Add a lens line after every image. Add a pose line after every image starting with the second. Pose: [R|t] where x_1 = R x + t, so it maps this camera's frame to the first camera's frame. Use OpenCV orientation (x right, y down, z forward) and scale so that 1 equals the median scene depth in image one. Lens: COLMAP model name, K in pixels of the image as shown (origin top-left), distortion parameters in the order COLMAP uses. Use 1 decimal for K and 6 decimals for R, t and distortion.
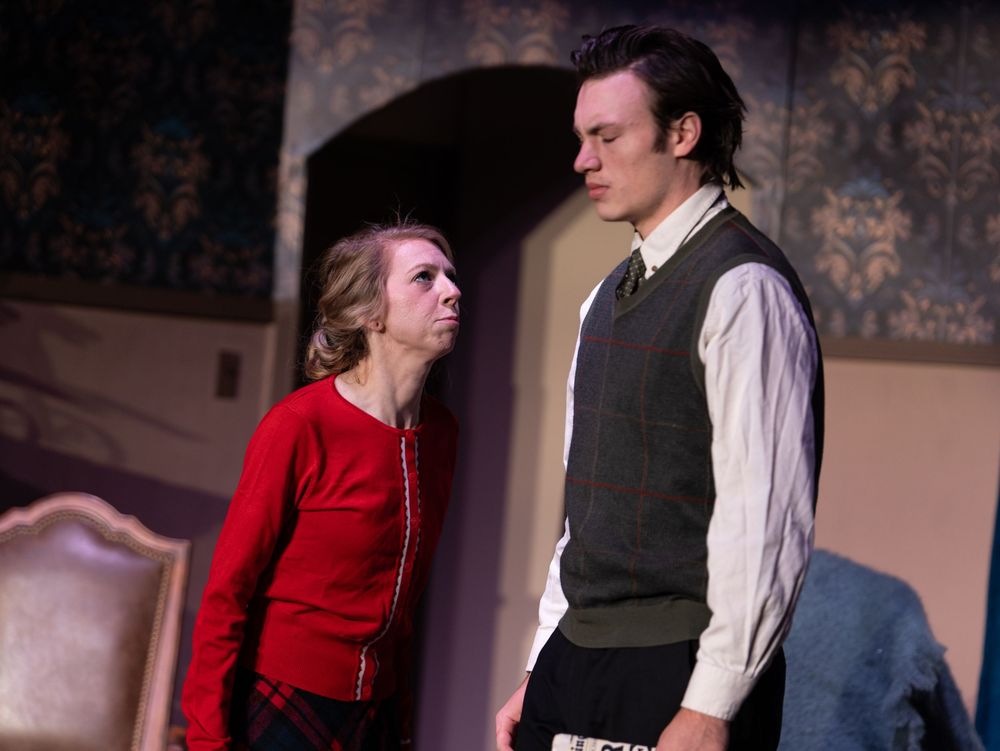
lens RADIAL K [[3708.9, 0, 499.9], [0, 3708.9, 374.9], [0, 0, 1]] dist [-0.045212, 0.000000]
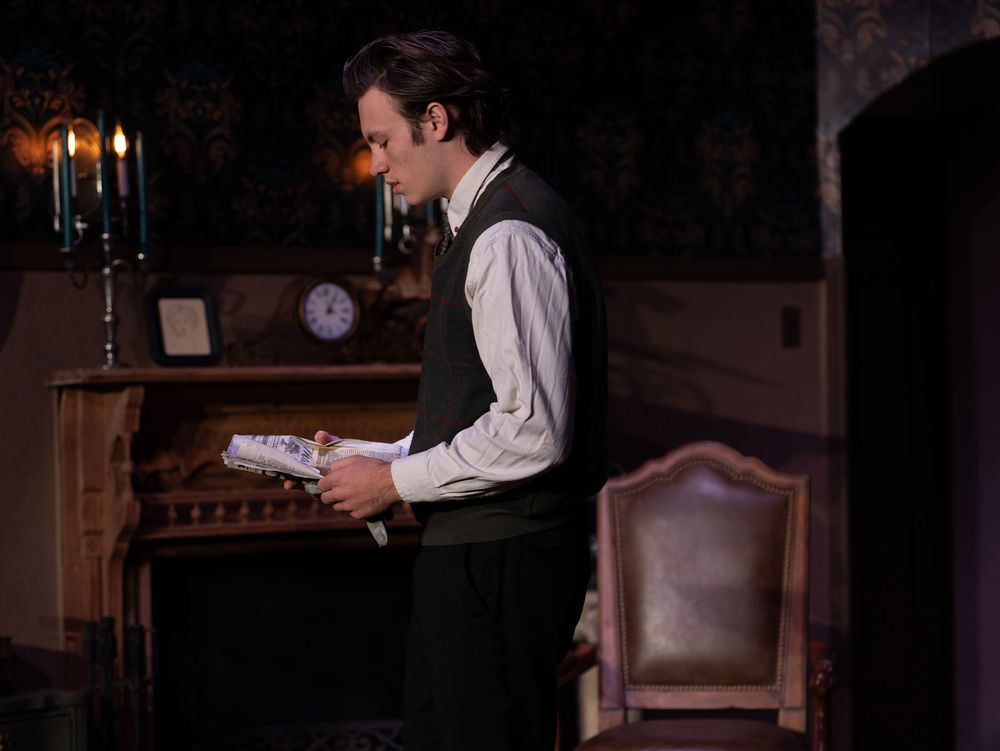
lens RADIAL K [[2741.3, 0, 500.3], [0, 2741.3, 376.2], [0, 0, 1]] dist [-0.047972, 0.000000]
pose [[0.987974, -0.092654, -0.123785, -0.059496], [0.094464, 0.995489, 0.008818, -0.000785], [0.122410, -0.020405, 0.992270, 0.139215]]
